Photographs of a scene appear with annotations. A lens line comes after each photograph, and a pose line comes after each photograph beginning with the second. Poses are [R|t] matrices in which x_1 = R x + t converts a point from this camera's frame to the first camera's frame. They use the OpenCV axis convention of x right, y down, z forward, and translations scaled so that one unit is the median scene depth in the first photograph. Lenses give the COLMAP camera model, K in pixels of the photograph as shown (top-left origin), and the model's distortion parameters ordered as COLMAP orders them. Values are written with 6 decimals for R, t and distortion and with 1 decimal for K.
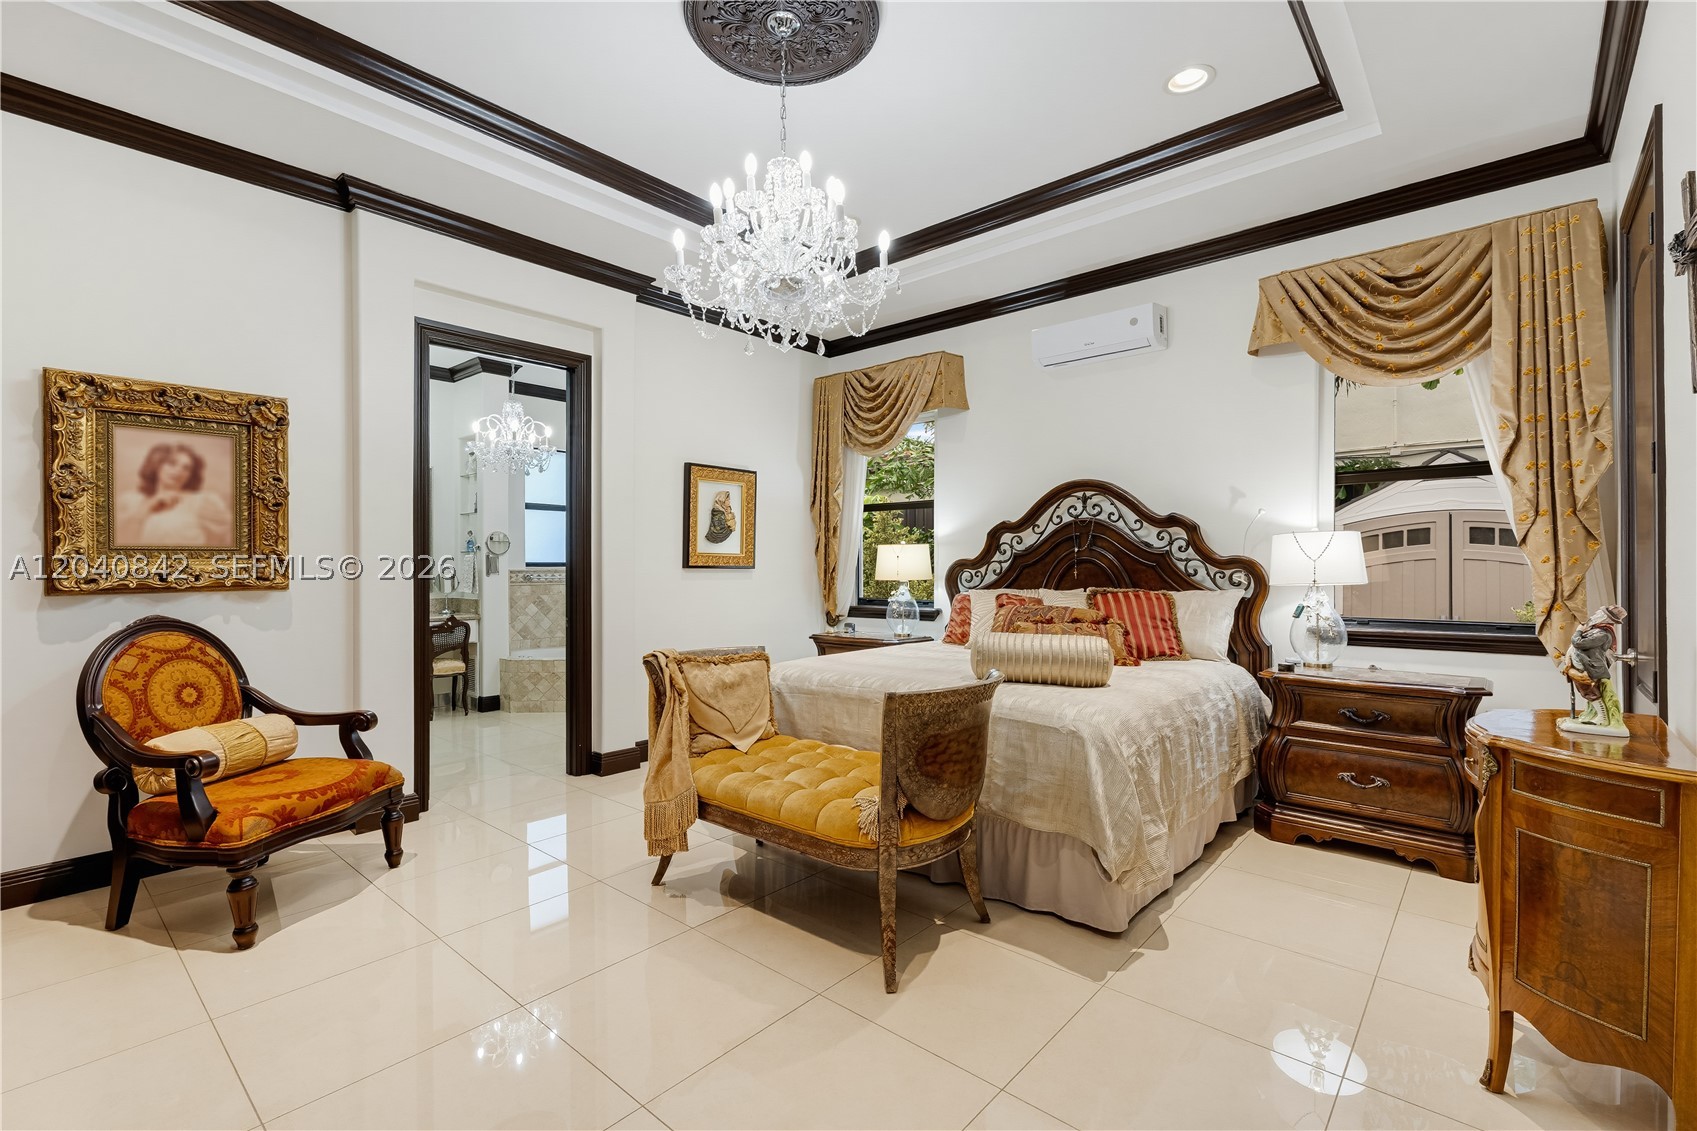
lens RADIAL K [[753.2, 0, 846.2], [0, 753.2, 565.1], [0, 0, 1]] dist [0.002469, -0.001325]
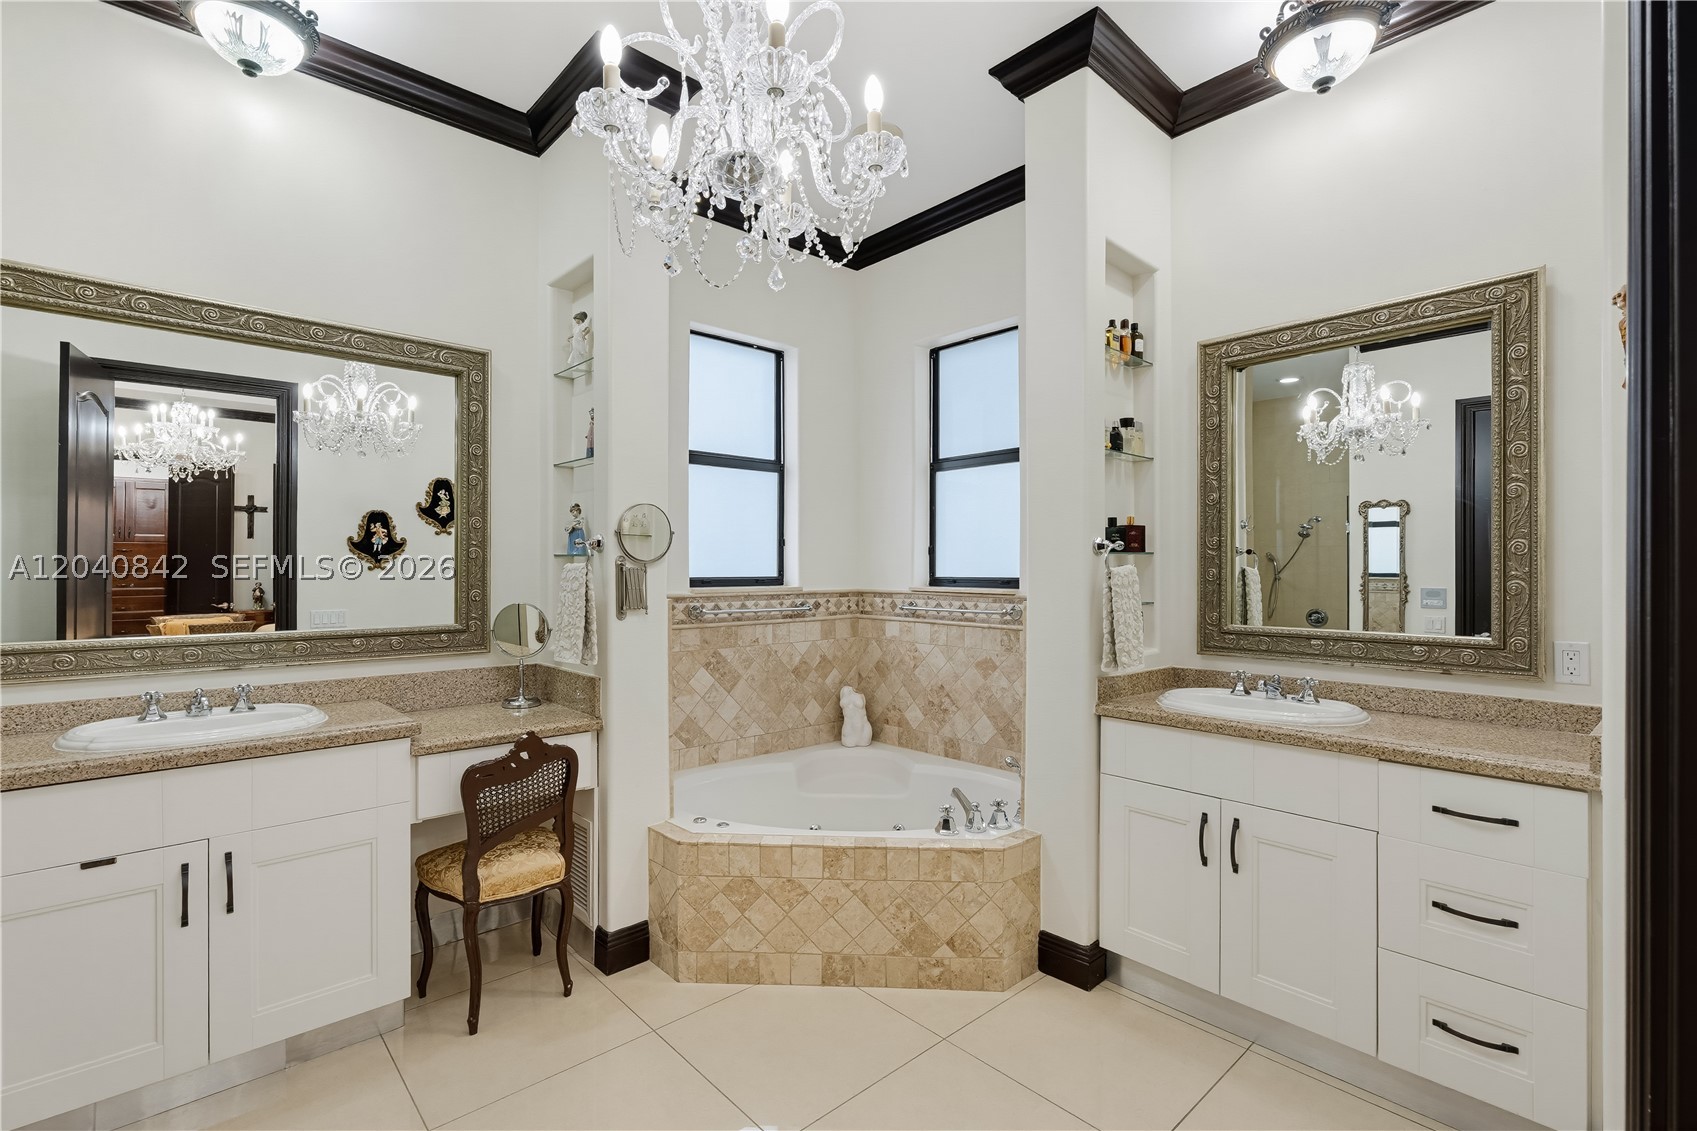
lens RADIAL K [[753.2, 0, 849.5], [0, 753.2, 567.2], [0, 0, 1]] dist [0.002469, -0.001325]
pose [[0.994309, -0.000437, -0.106538, -0.276682], [-0.000203, 0.999982, -0.005997, -0.007760], [0.106538, 0.005985, 0.994291, 0.546845]]
